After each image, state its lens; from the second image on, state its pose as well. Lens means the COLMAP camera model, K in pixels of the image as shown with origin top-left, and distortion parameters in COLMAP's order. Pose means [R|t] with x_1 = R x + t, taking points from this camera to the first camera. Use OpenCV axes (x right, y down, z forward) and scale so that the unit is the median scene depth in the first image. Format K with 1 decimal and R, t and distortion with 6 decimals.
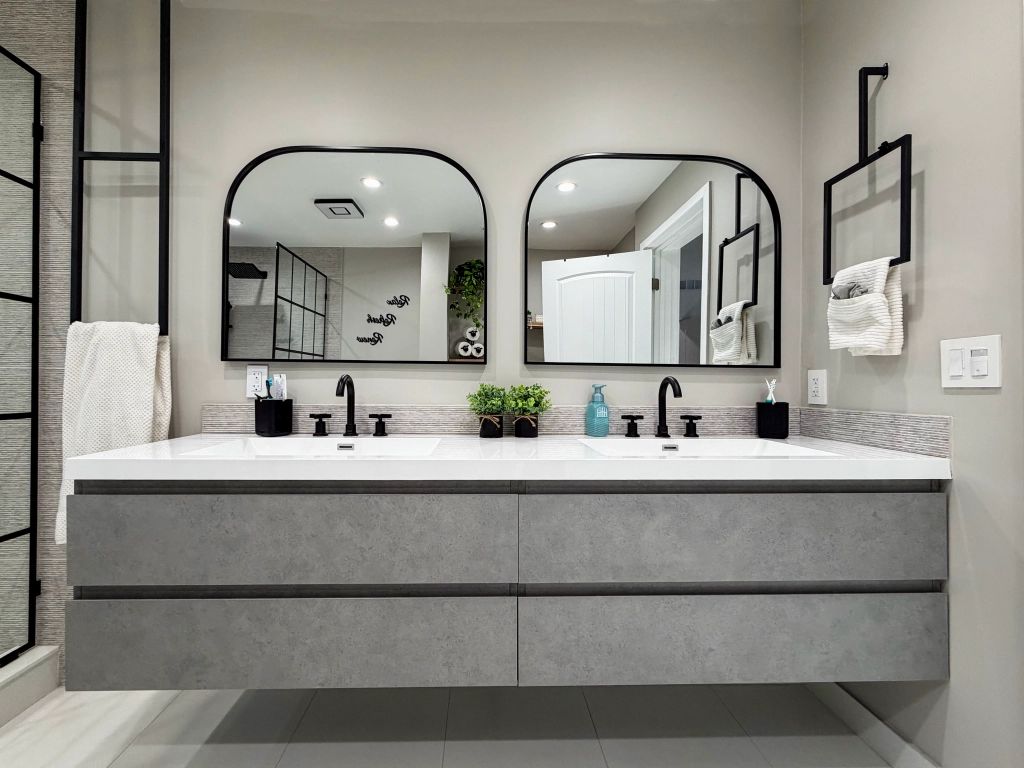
lens RADIAL K [[422.9, 0, 512.0], [0, 422.9, 384.0], [0, 0, 1]] dist [-0.000234, -0.000019]
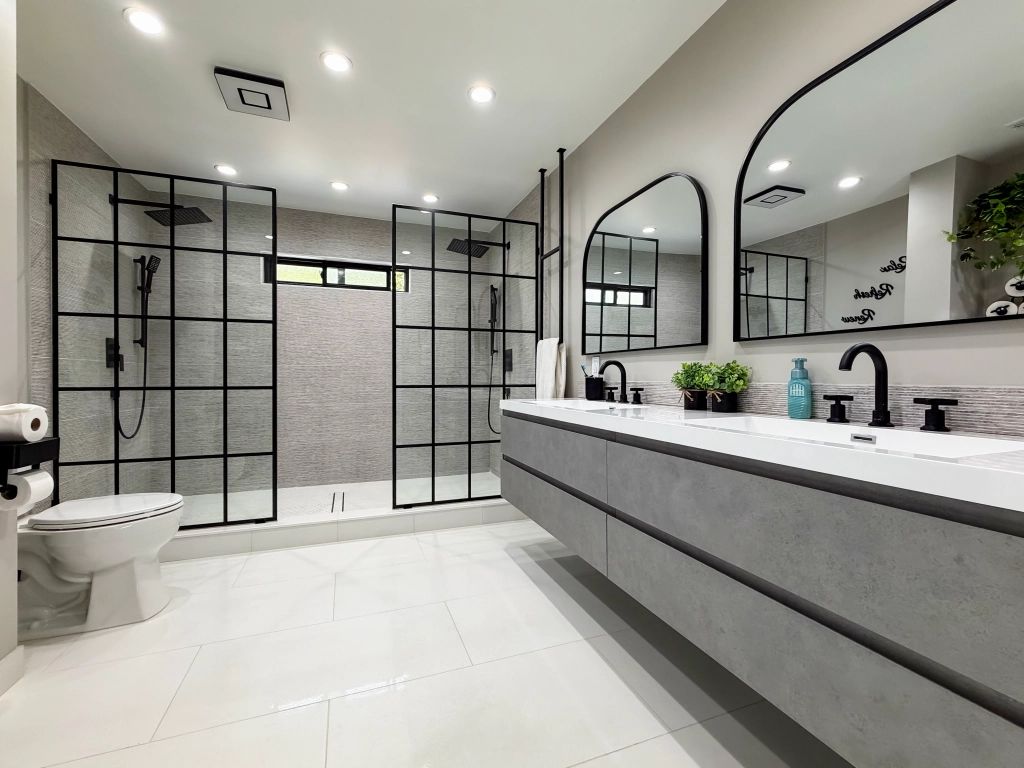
lens RADIAL K [[494.3, 0, 557.7], [0, 494.3, 380.1], [0, 0, 1]] dist [-0.000497, -0.000204]
pose [[0.346806, -0.006181, -0.937917, 0.992290], [0.010631, 0.999940, -0.002658, 0.043436], [0.937877, -0.009049, 0.346851, 0.189785]]
